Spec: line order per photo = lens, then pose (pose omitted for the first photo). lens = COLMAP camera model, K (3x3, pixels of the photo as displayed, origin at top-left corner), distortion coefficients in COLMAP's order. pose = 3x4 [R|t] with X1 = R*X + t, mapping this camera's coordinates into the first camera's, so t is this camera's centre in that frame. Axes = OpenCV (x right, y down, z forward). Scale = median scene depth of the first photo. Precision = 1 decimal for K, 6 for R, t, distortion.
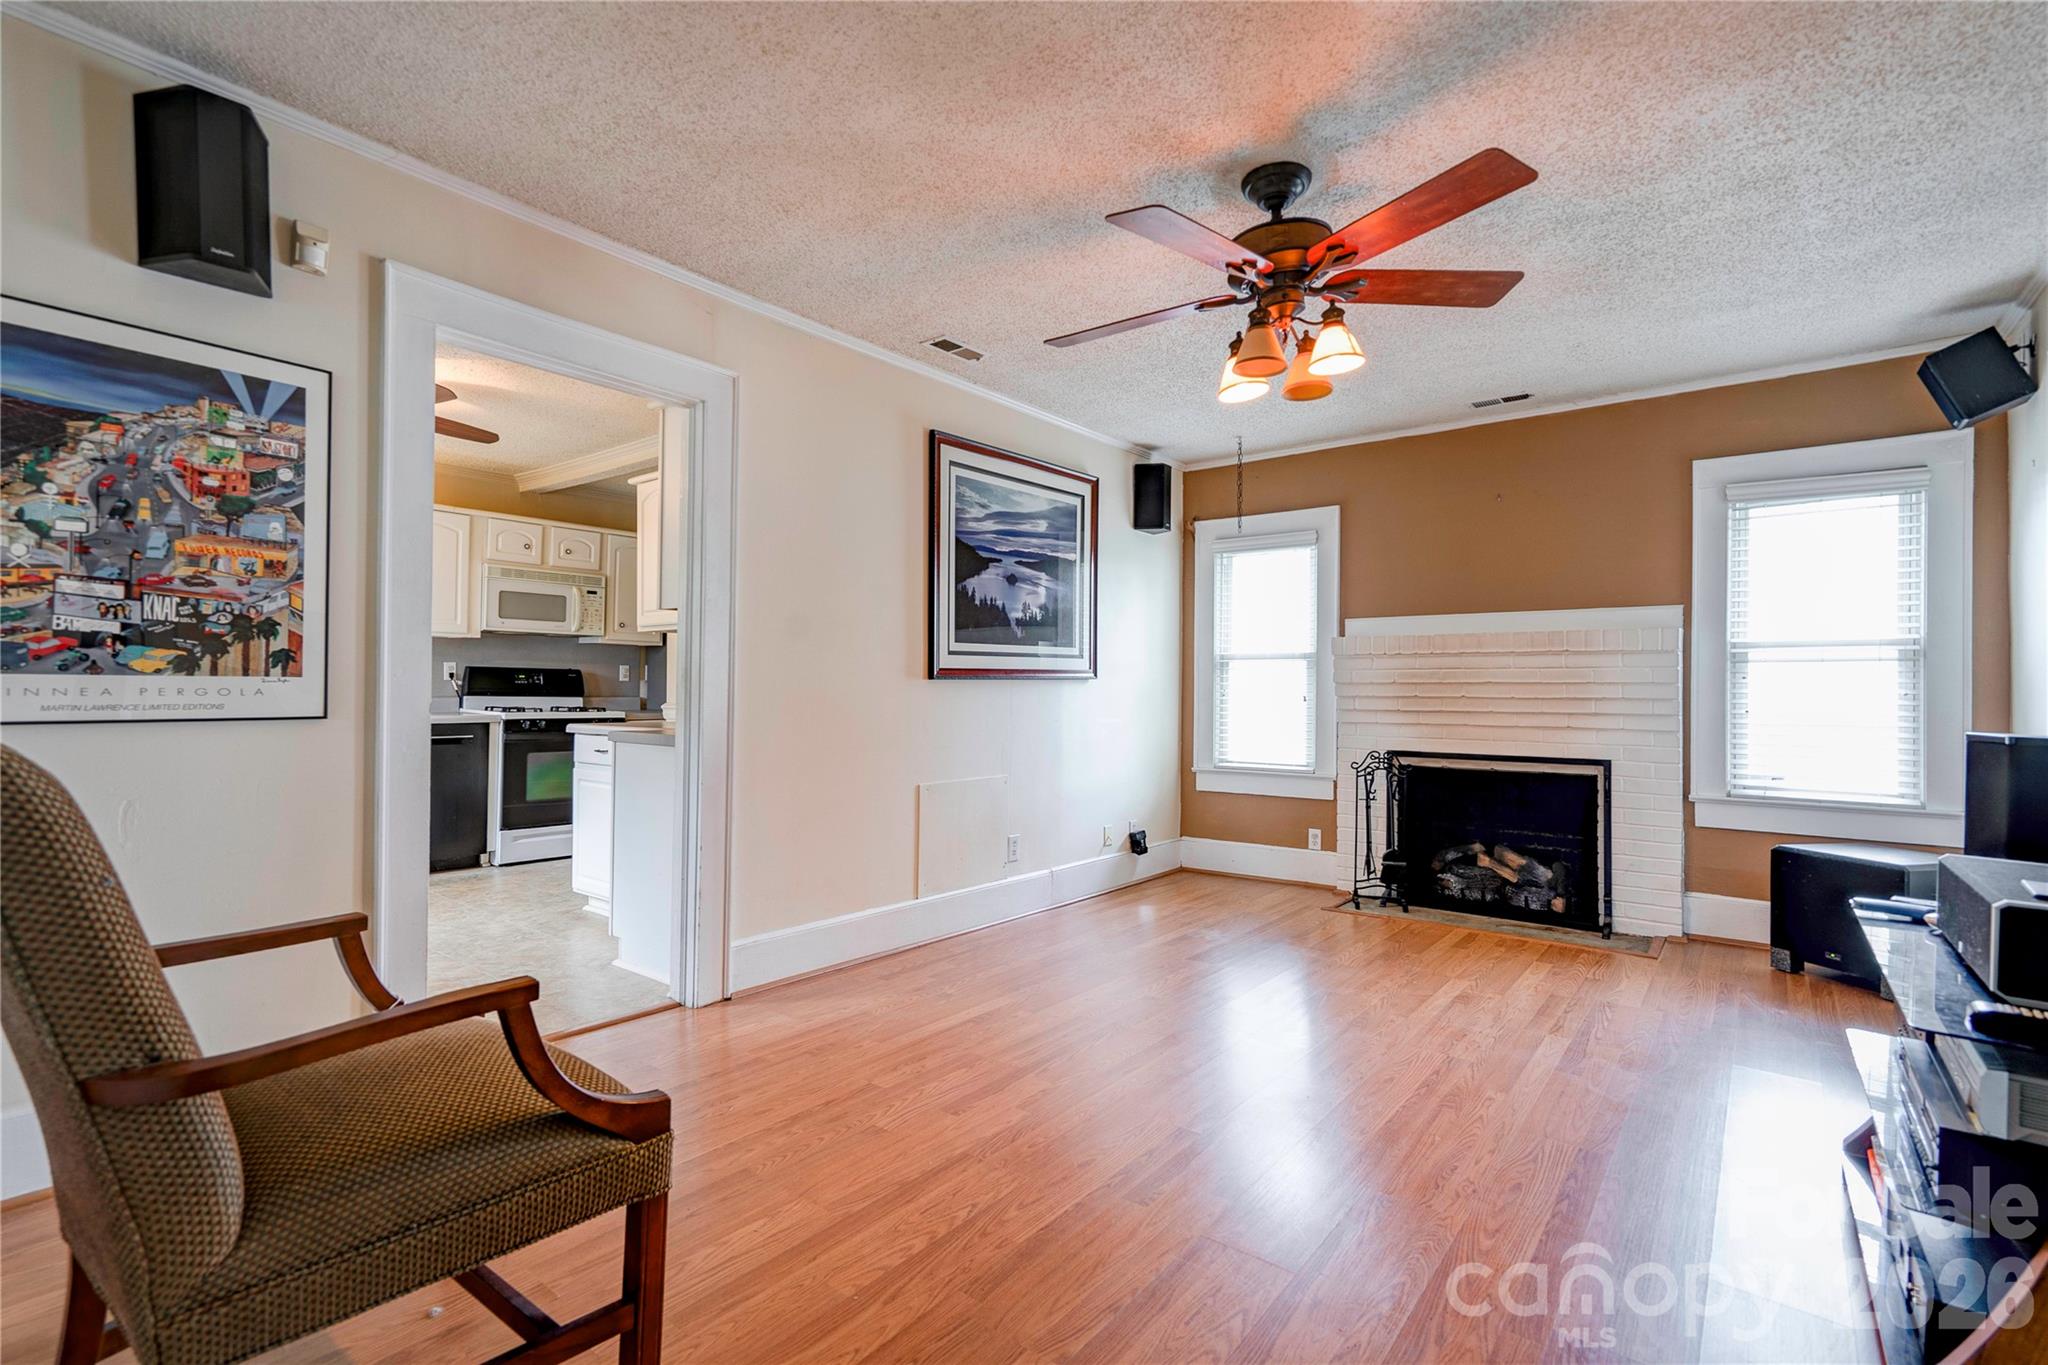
lens RADIAL K [[937.8, 0, 1007.8], [0, 937.8, 679.7], [0, 0, 1]] dist [-0.002504, 0.009000]
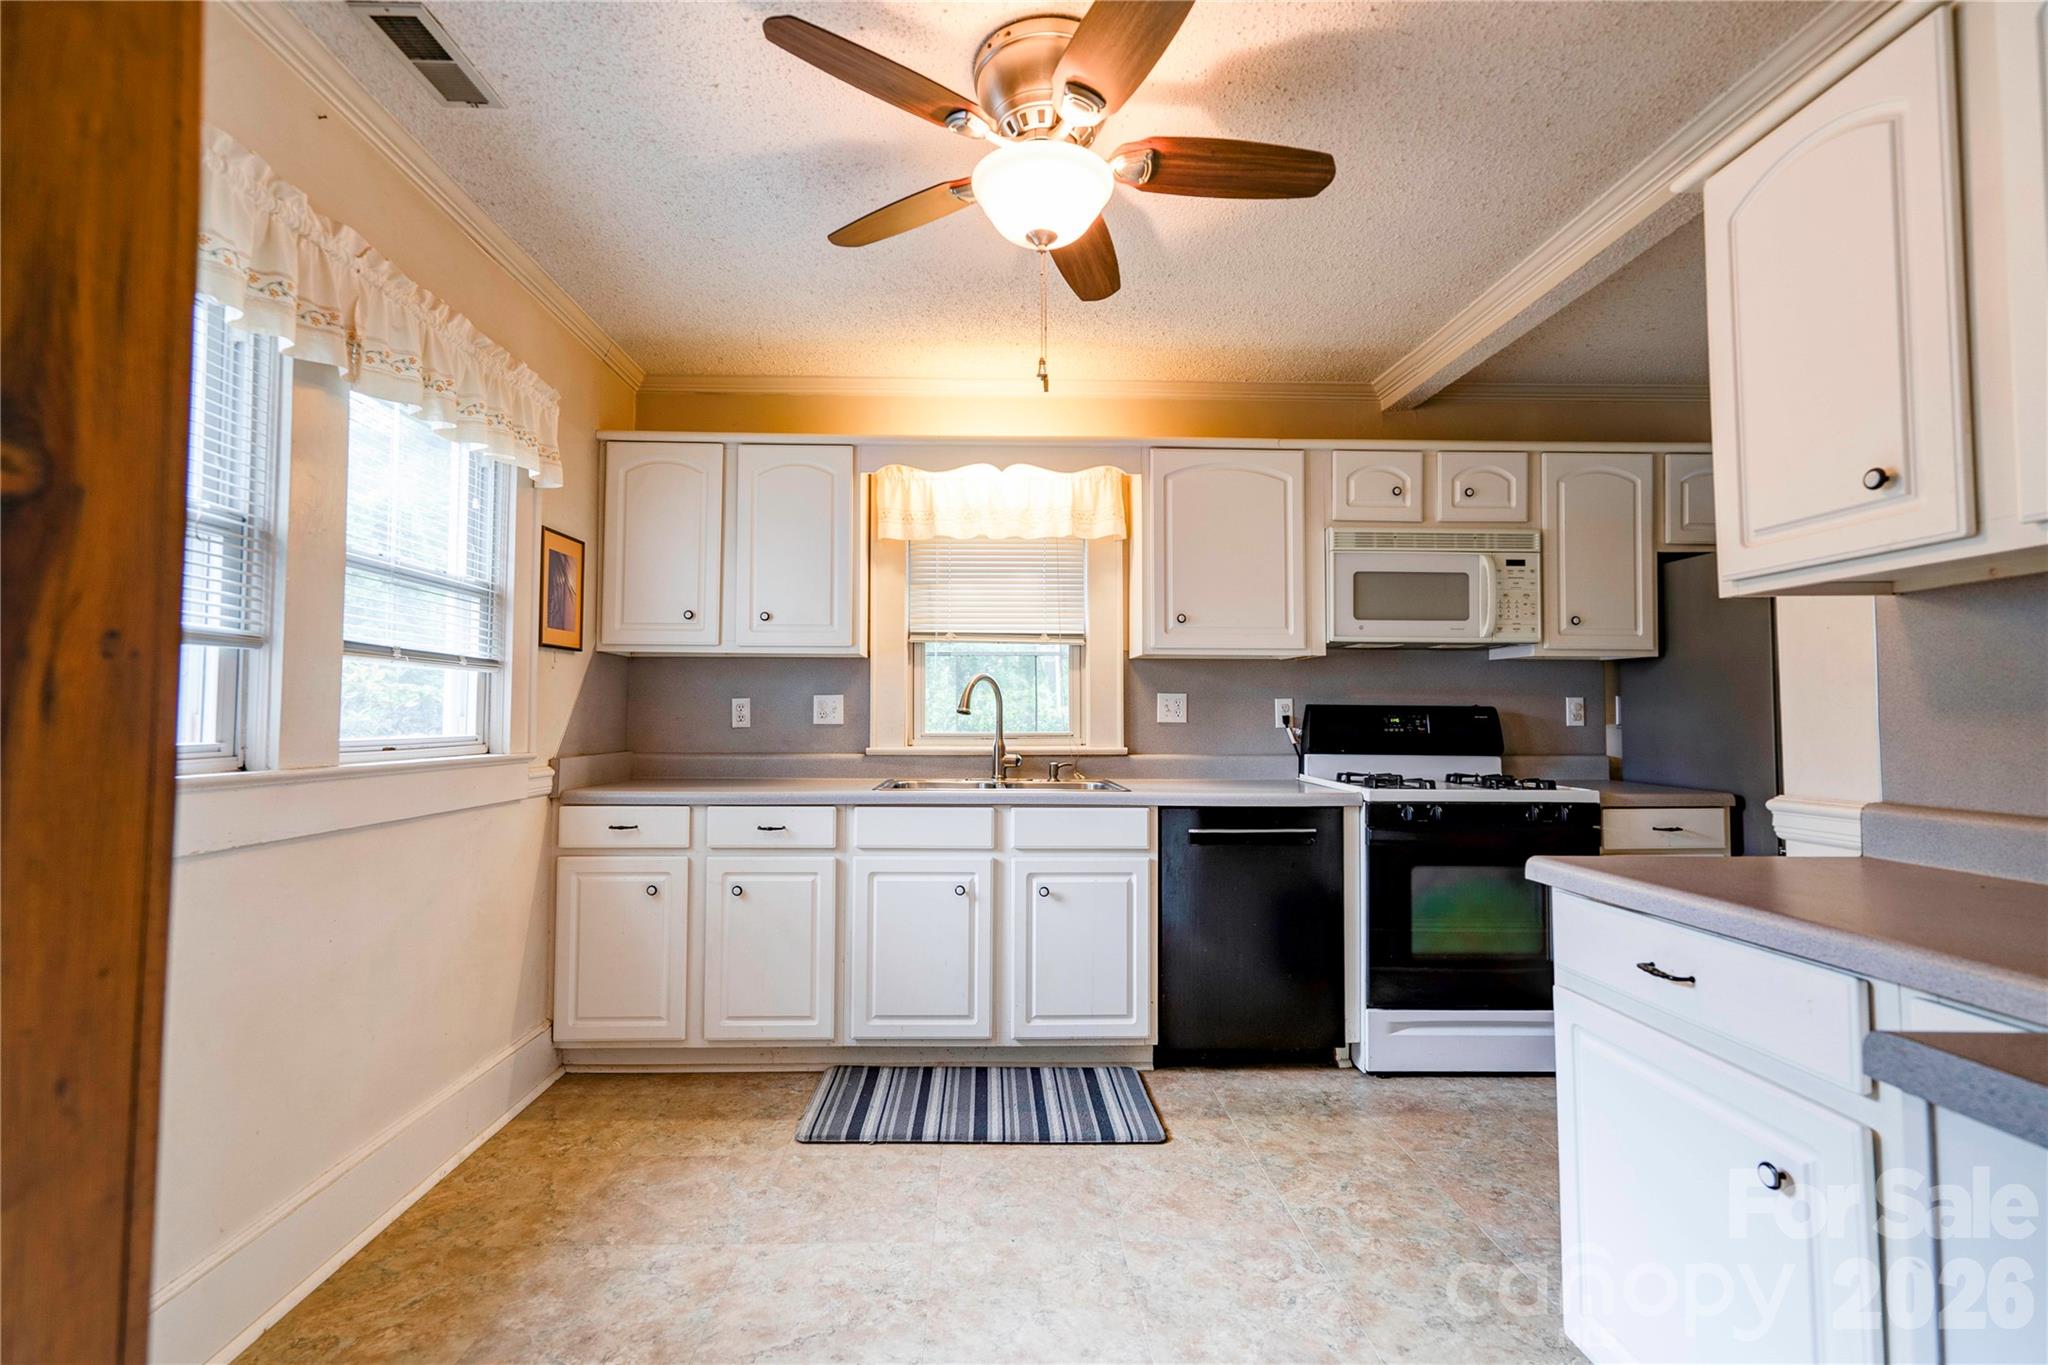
lens RADIAL K [[937.8, 0, 1008.8], [0, 937.8, 674.2], [0, 0, 1]] dist [-0.002504, 0.009000]
pose [[0.654406, -0.043670, -0.754881, -0.240882], [0.011314, 0.998785, -0.047972, -0.007190], [0.756059, 0.022853, 0.654104, 0.450088]]
